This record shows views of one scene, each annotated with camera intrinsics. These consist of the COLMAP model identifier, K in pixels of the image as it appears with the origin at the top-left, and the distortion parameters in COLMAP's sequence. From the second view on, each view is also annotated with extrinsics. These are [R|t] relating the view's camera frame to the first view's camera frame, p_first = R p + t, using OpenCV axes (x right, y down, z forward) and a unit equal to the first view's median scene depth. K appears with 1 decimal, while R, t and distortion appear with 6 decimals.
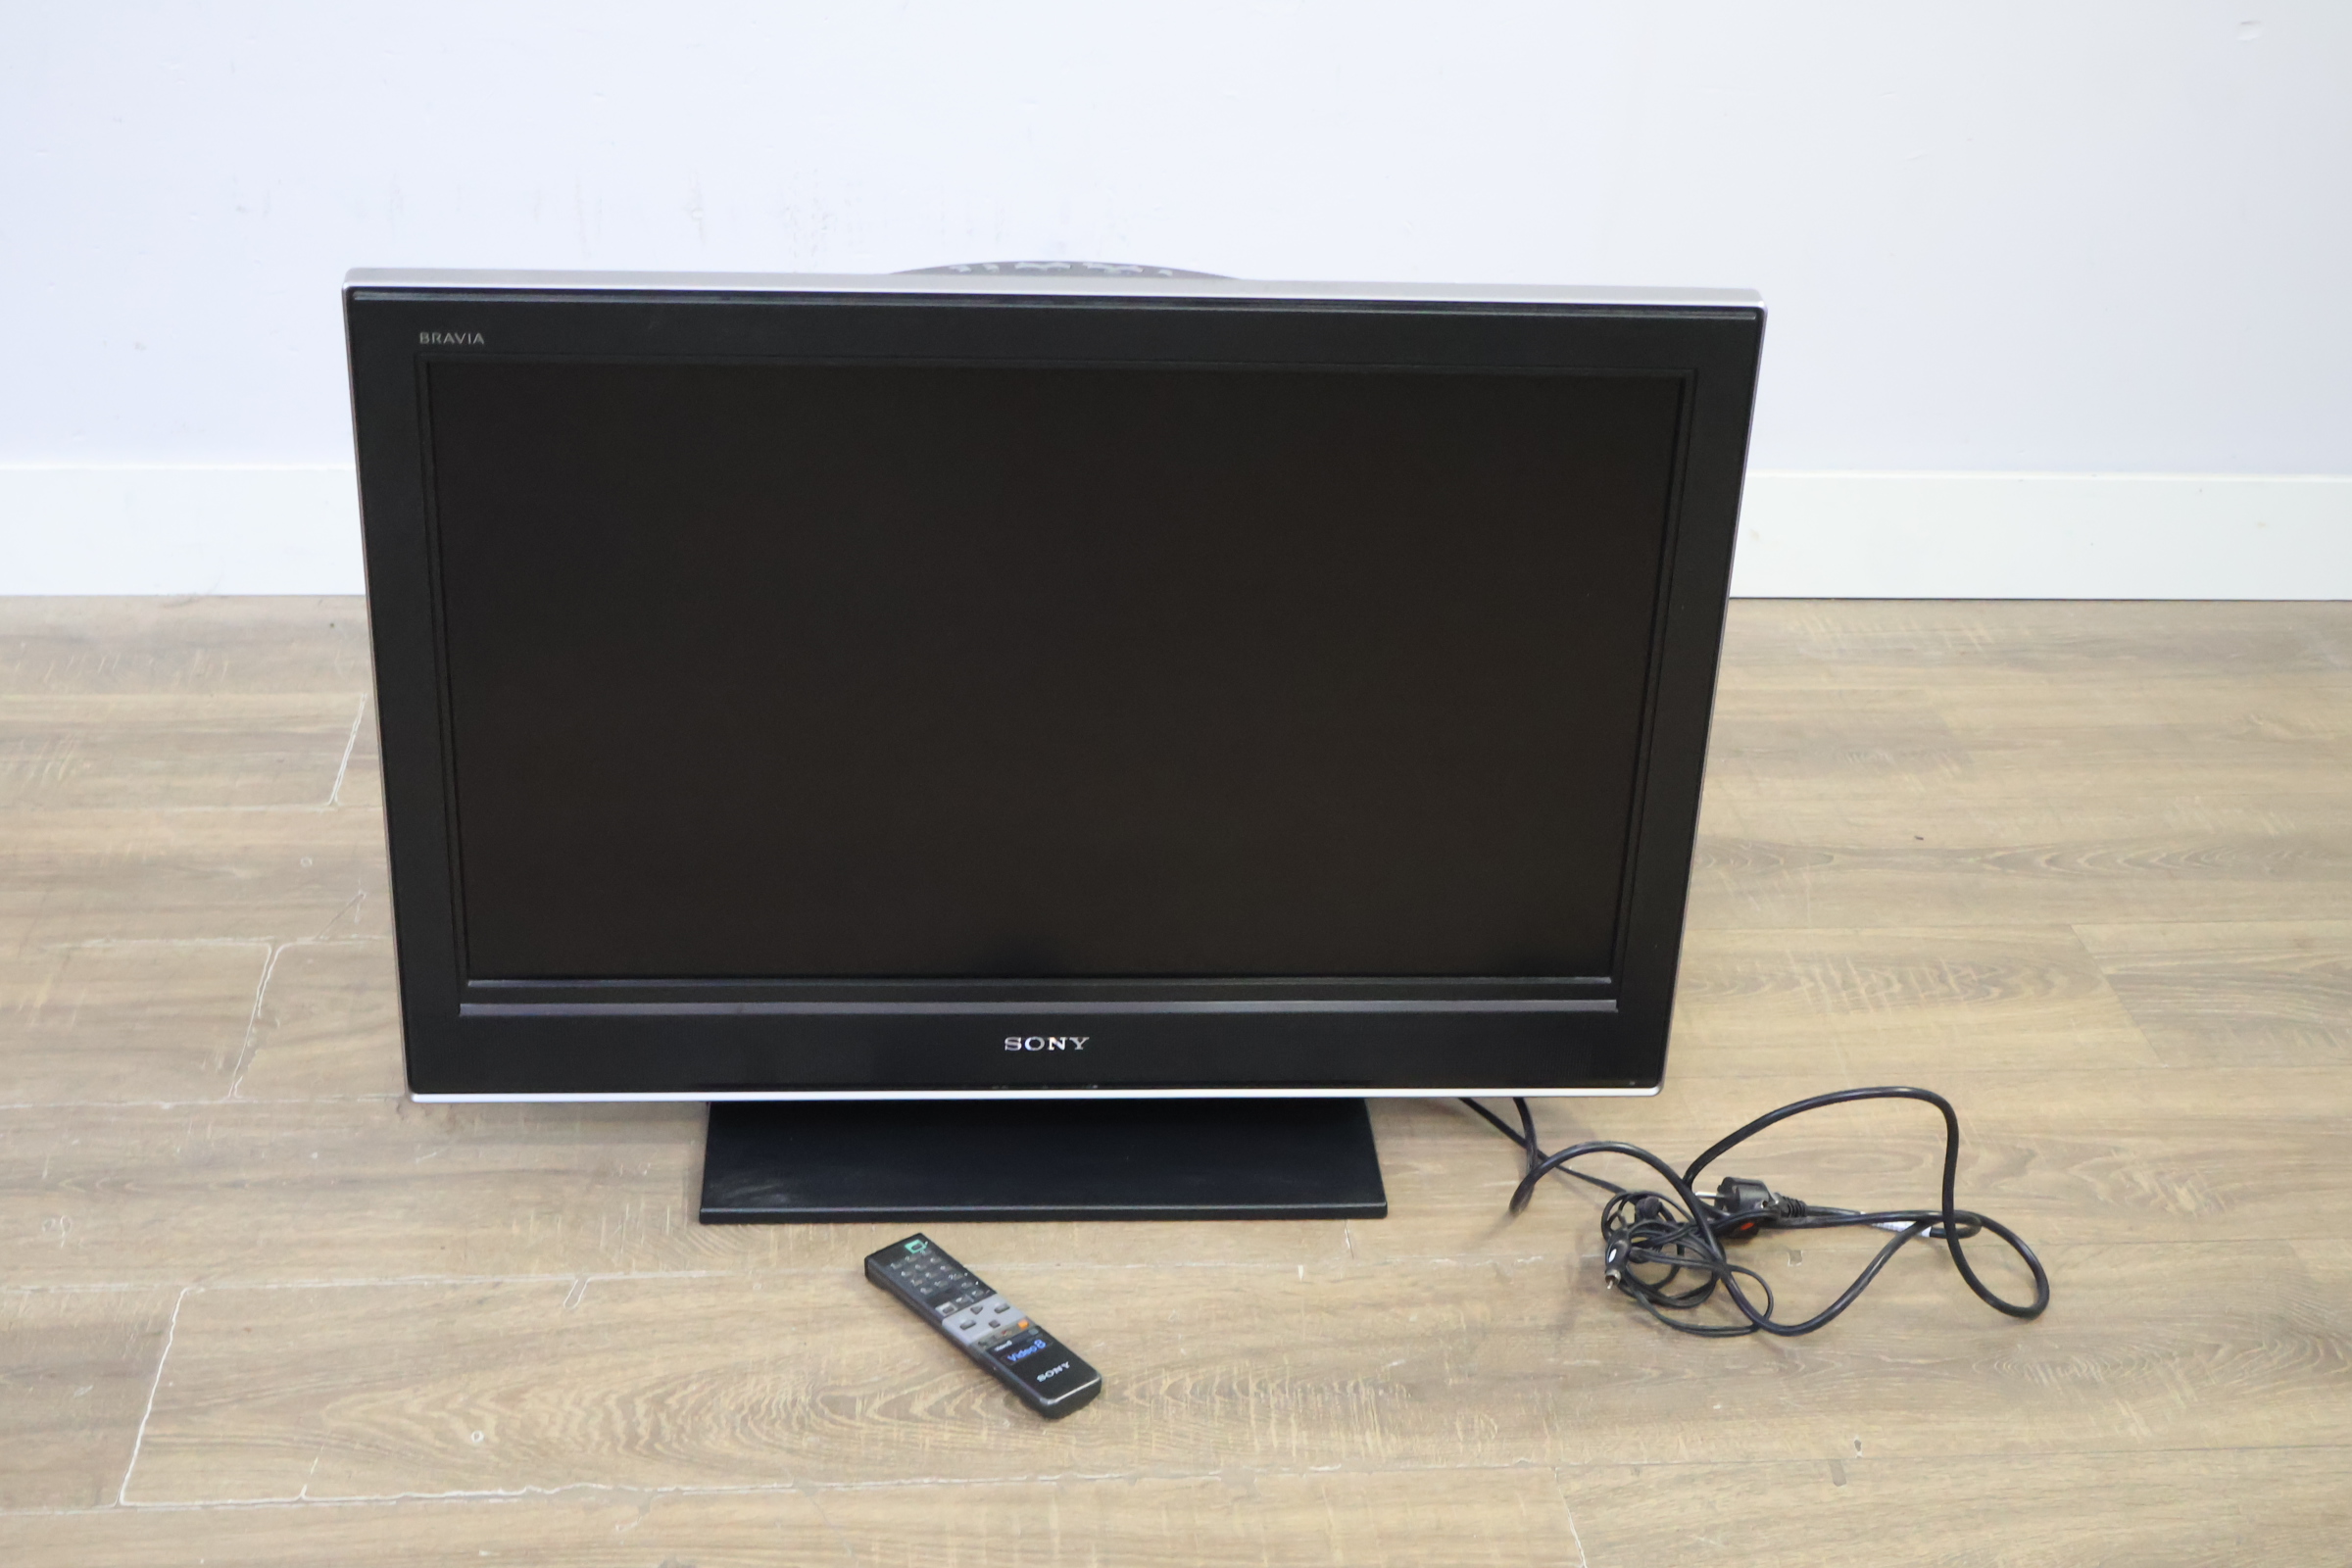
lens RADIAL K [[3321.2, 0, 1175.0], [0, 3321.2, 787.2], [0, 0, 1]] dist [0.010018, 0.000000]
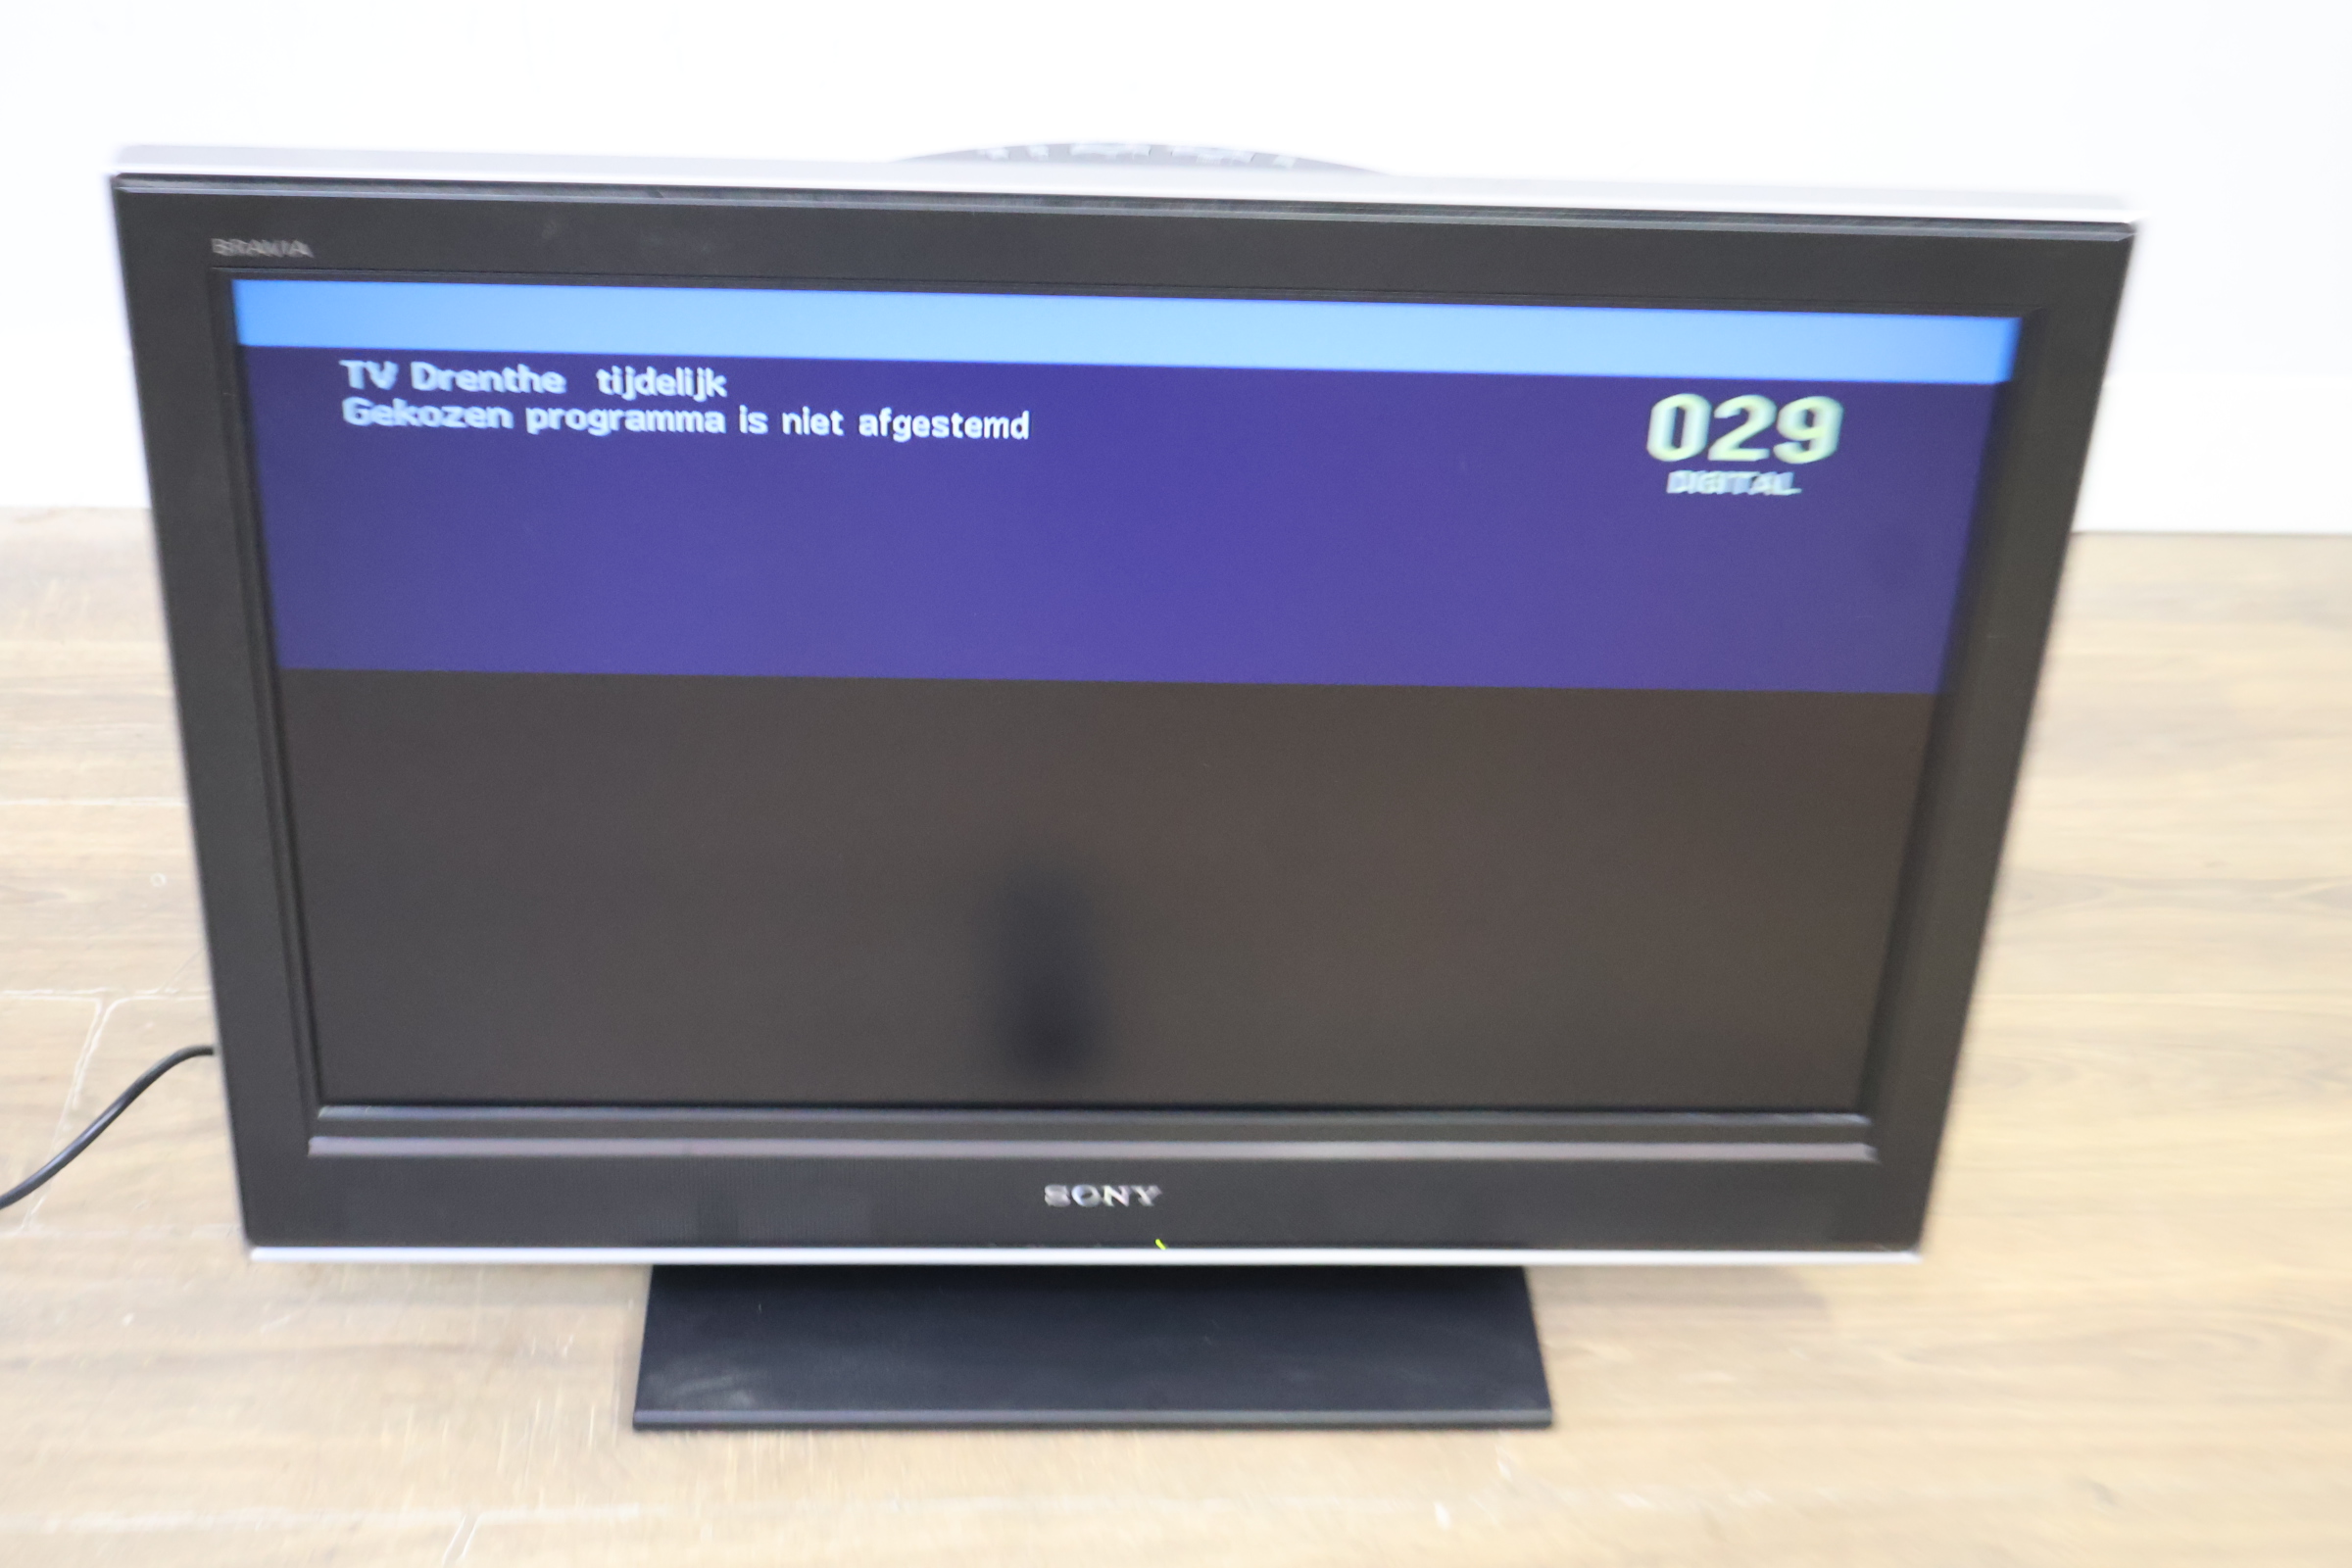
lens RADIAL K [[3321.2, 0, 1173.8], [0, 3321.2, 790.1], [0, 0, 1]] dist [0.010018, 0.000000]
pose [[0.999755, 0.014680, -0.016595, -0.011871], [-0.013591, 0.997863, 0.063916, -0.062582], [0.017498, -0.063675, 0.997817, 0.271851]]
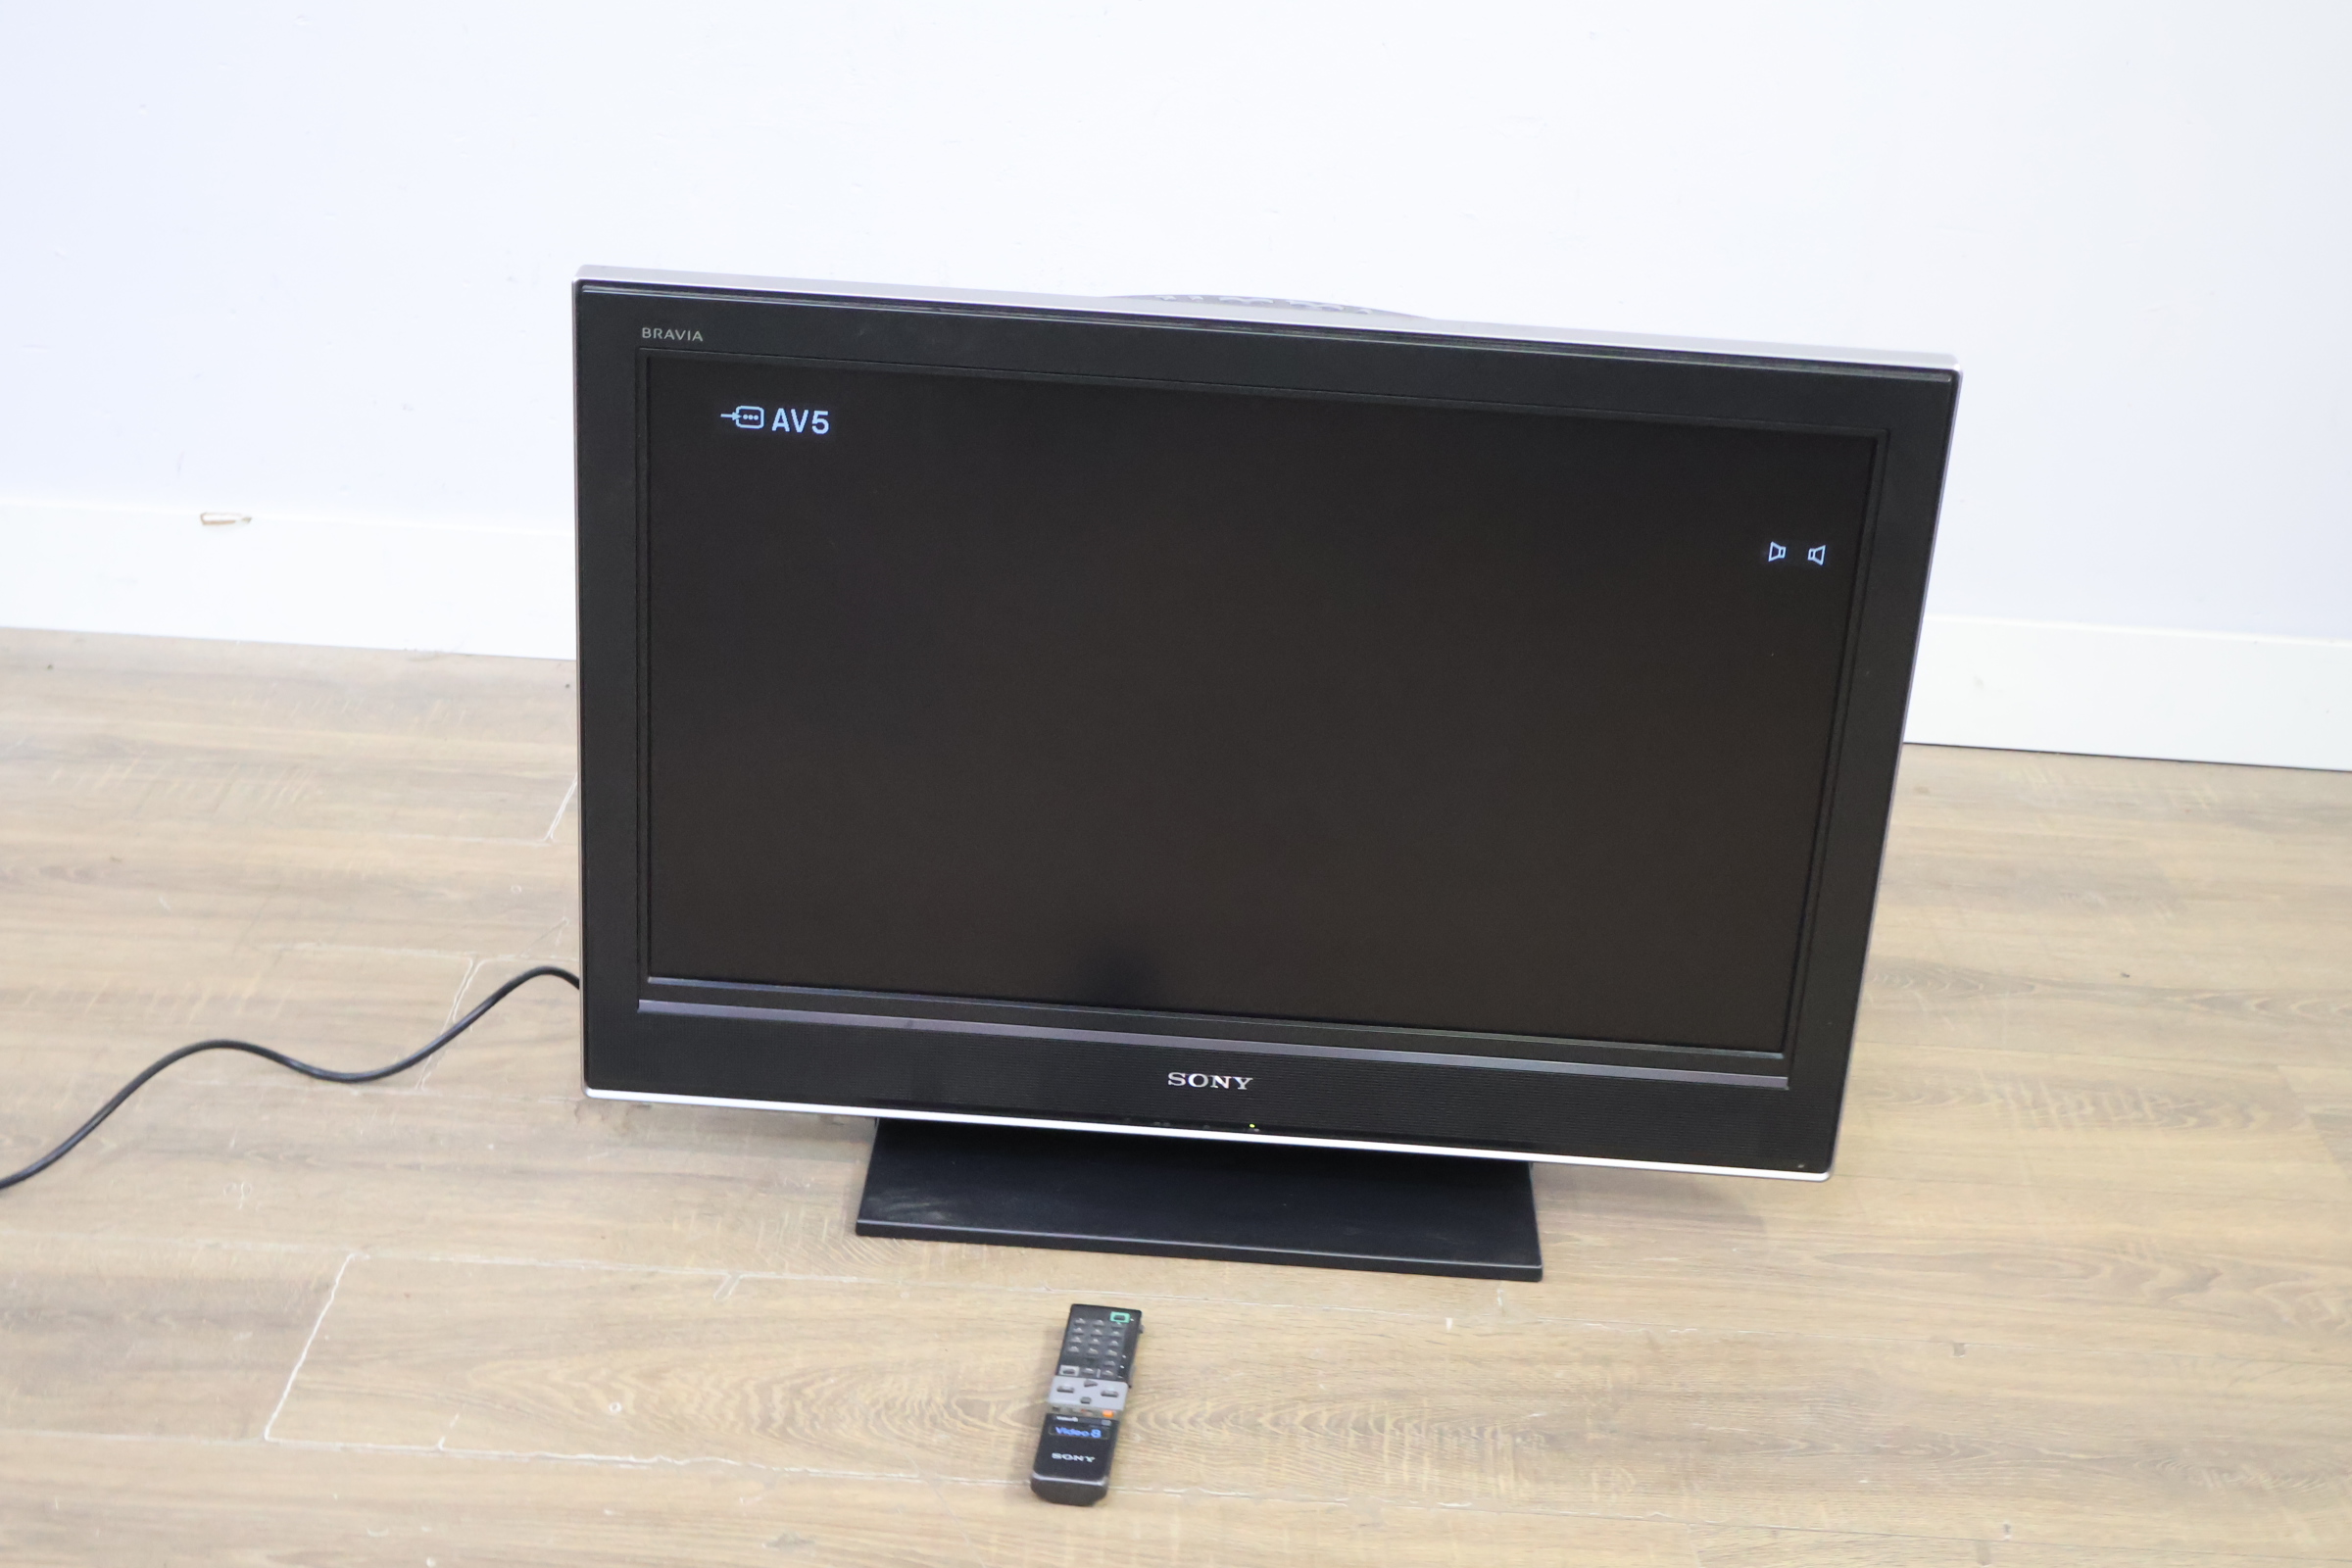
lens RADIAL K [[3321.2, 0, 1156.8], [0, 3321.2, 759.2], [0, 0, 1]] dist [0.010018, 0.000000]
pose [[0.994259, 0.056936, -0.090599, 0.031575], [-0.064607, 0.994359, -0.084115, 0.067792], [0.085299, 0.089485, 0.992329, -0.006395]]
